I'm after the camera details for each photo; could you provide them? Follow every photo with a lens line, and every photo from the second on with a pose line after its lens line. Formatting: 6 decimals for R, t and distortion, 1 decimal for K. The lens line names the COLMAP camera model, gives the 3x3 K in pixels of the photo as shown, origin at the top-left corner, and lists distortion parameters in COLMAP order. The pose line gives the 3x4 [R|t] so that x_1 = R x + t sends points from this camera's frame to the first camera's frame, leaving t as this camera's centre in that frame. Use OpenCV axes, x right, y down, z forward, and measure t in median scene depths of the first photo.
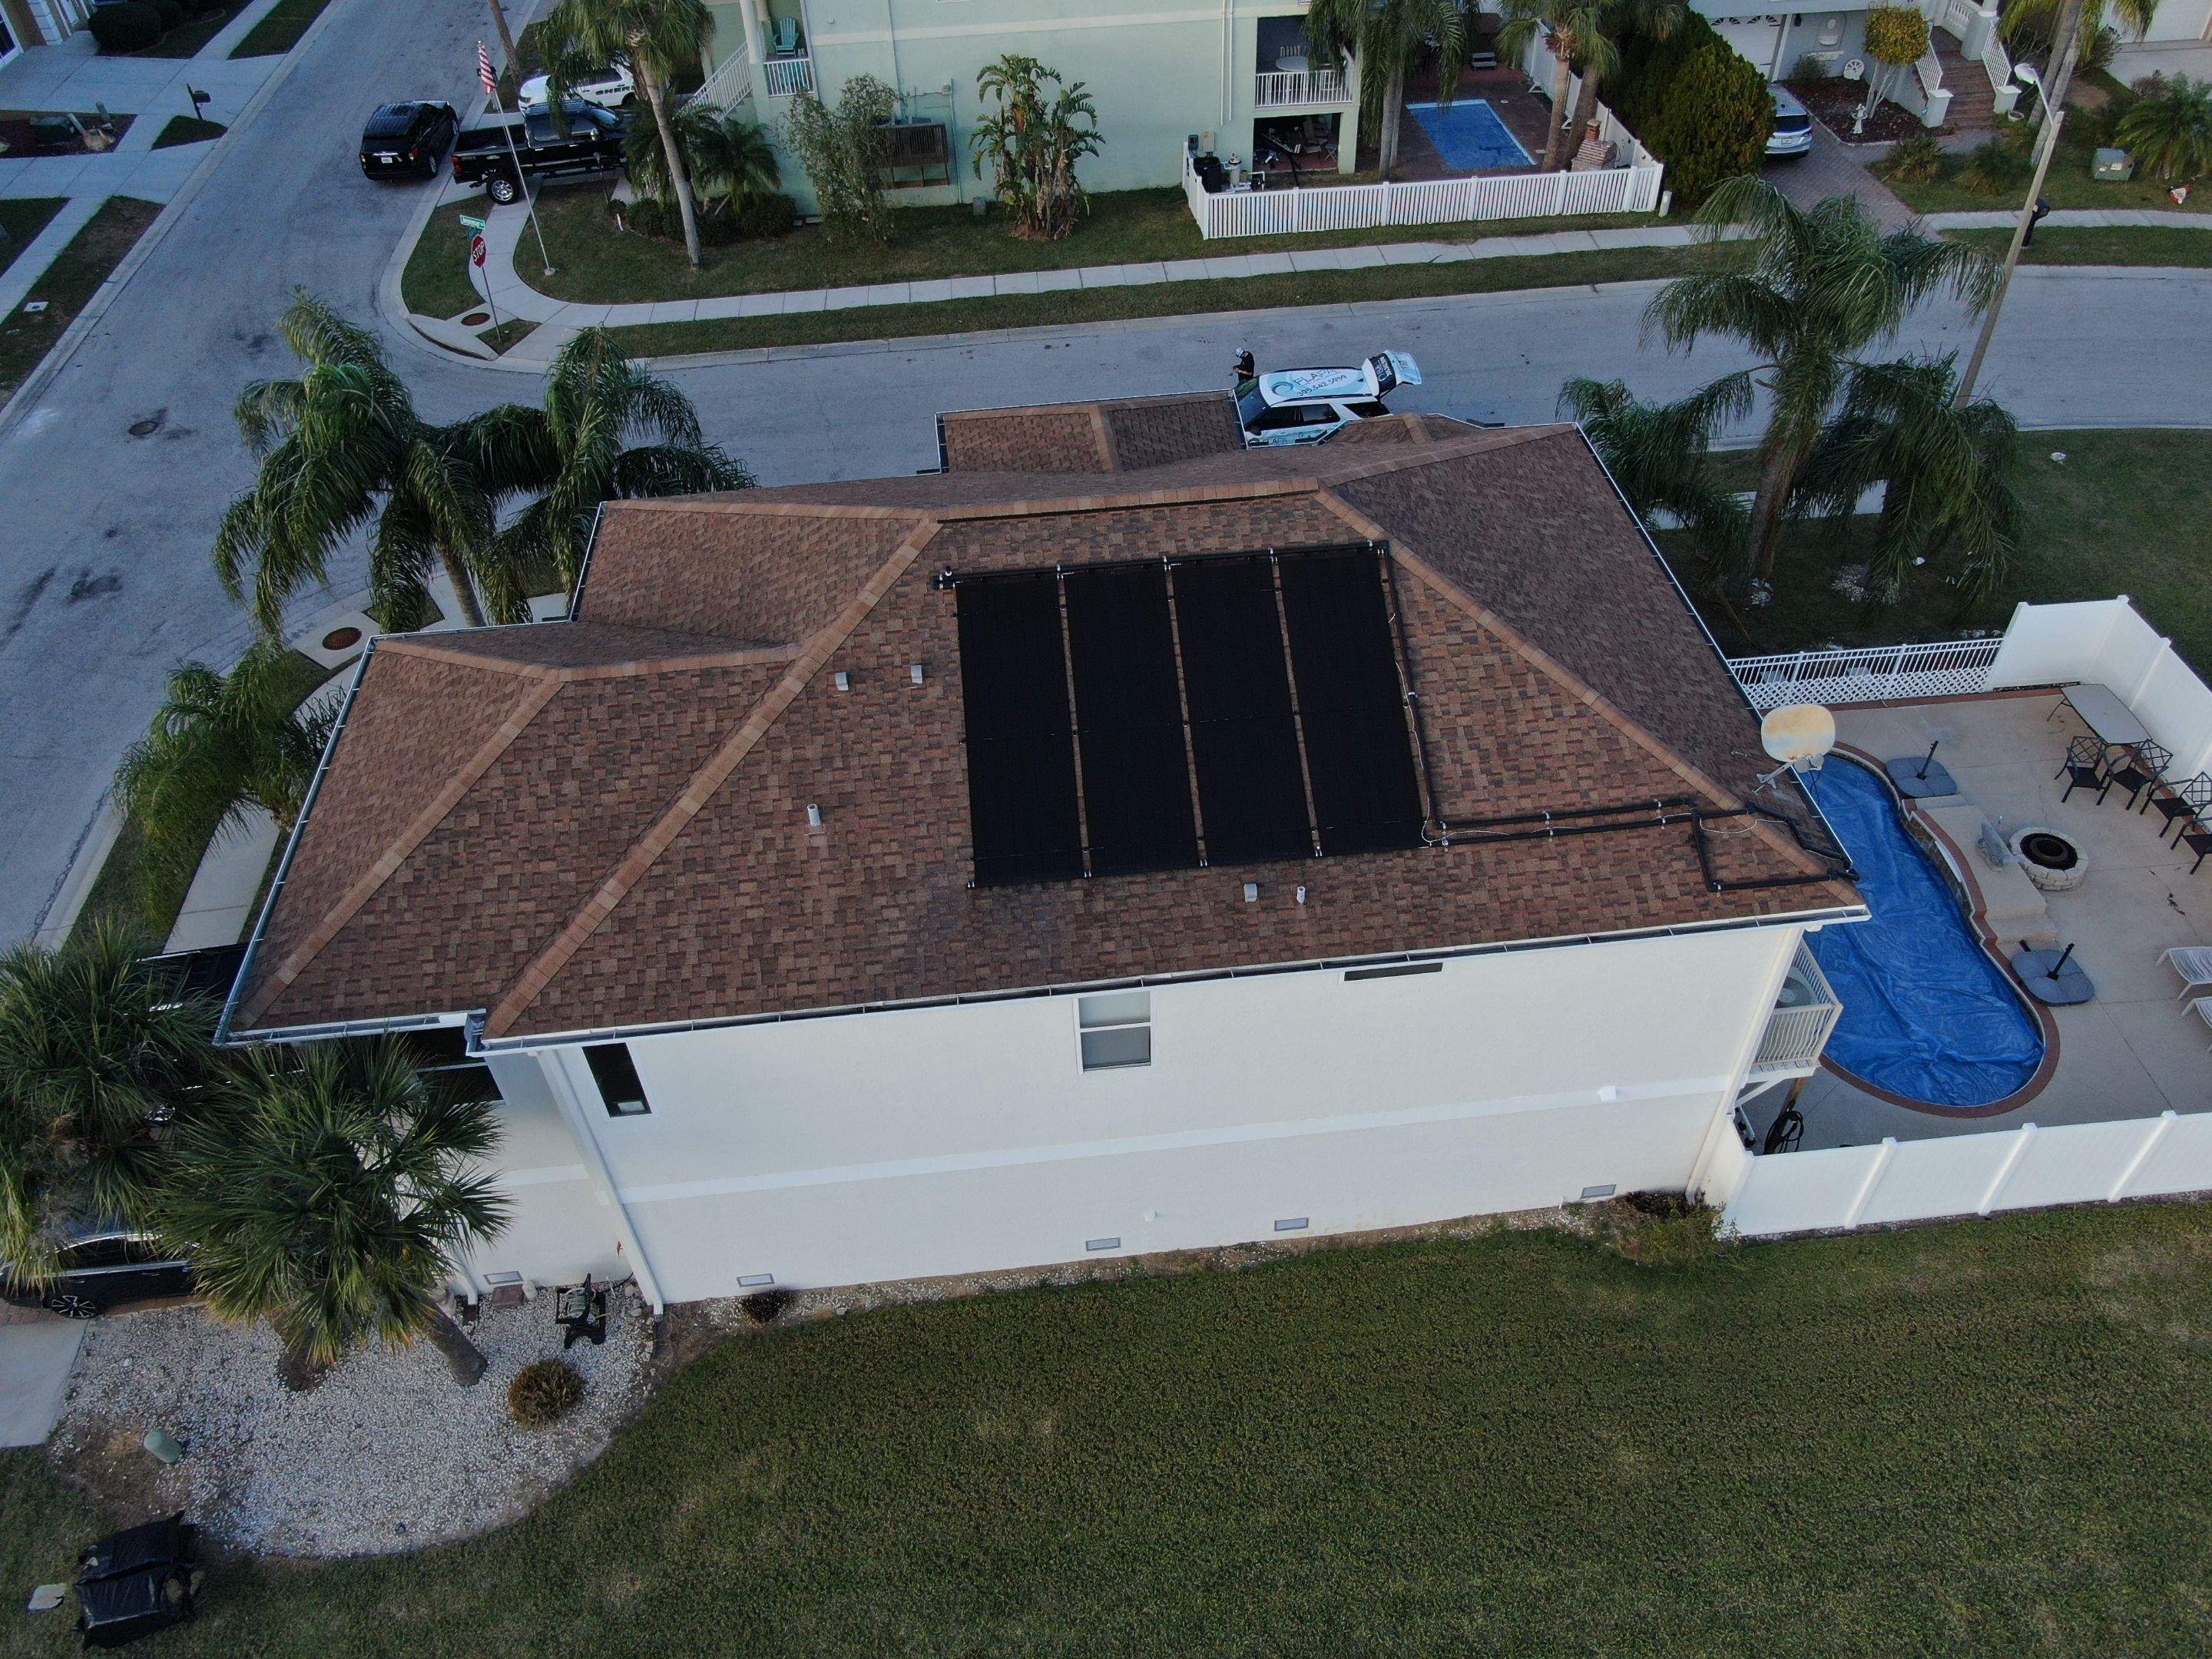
lens RADIAL K [[1611.8, 0, 1109.8], [0, 1611.8, 837.0], [0, 0, 1]] dist [-0.015594, 0.002813]
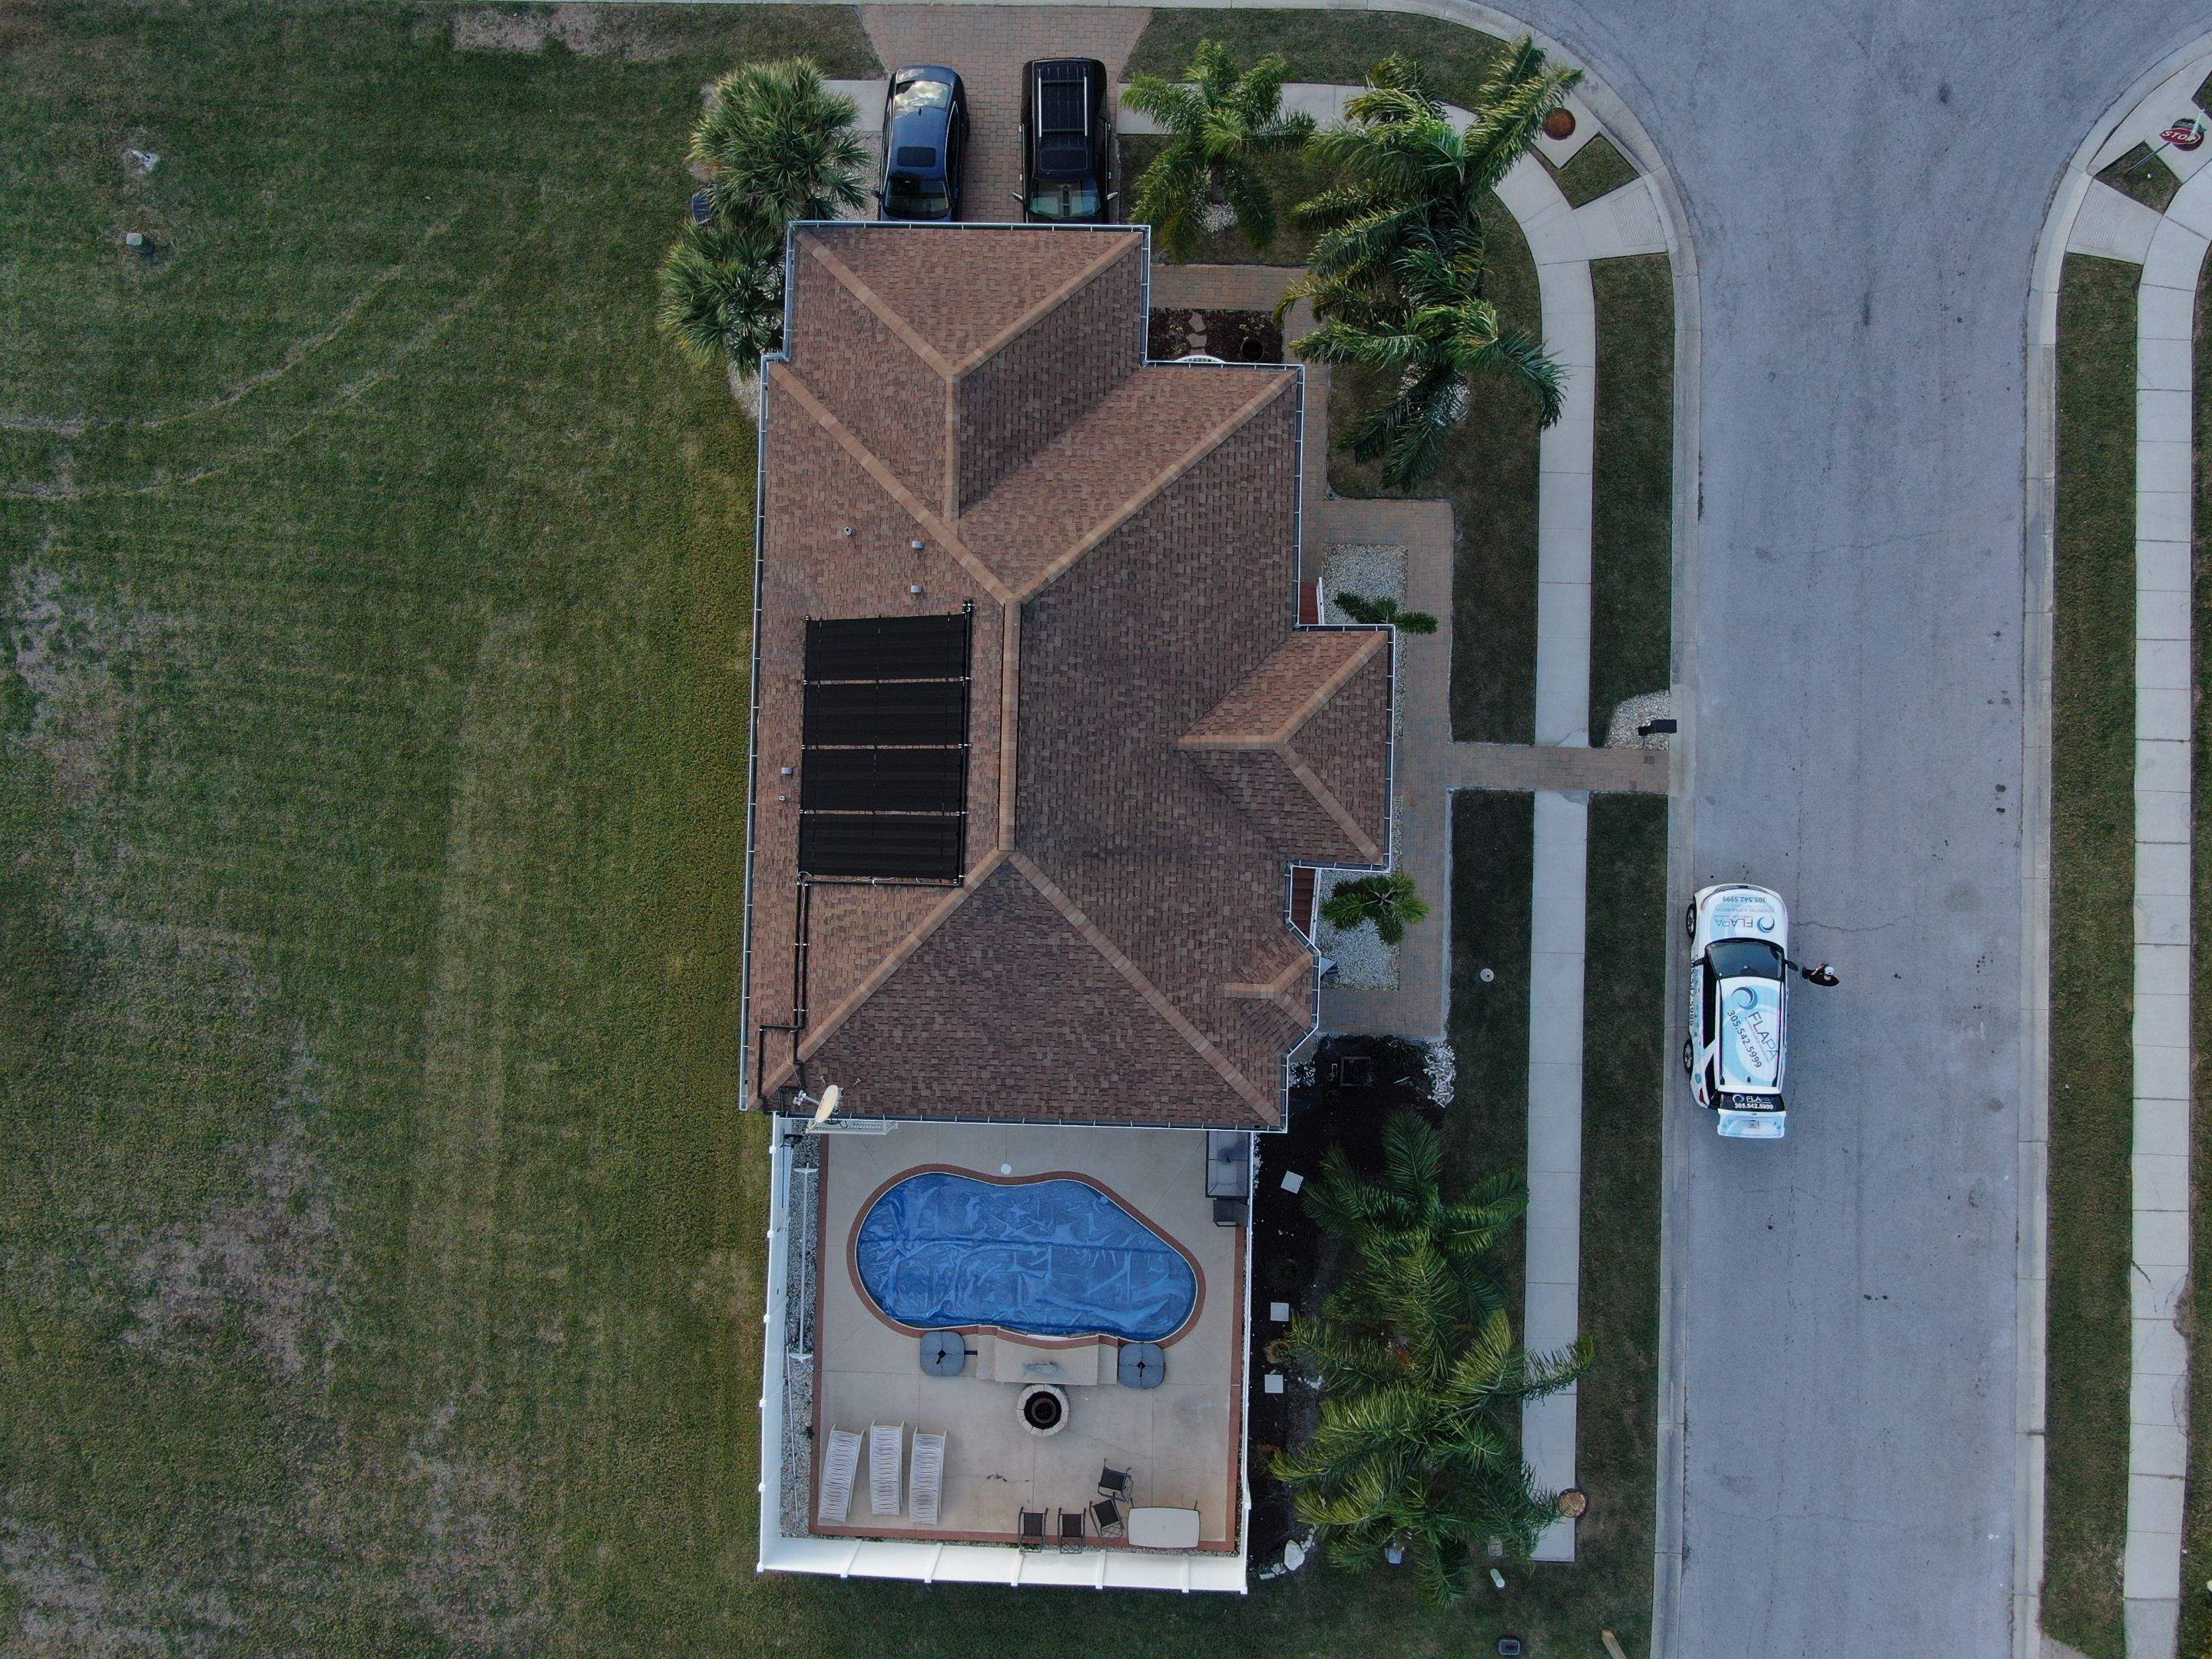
lens RADIAL K [[1806.0, 0, 1106.3], [0, 1806.0, 825.7], [0, 0, 1]] dist [-0.010015, 0.011445]
pose [[-0.124470, 0.992209, 0.005337, 0.085043], [-0.658113, -0.086581, 0.747924, -1.584127], [0.742559, 0.089582, 0.663763, -0.071926]]
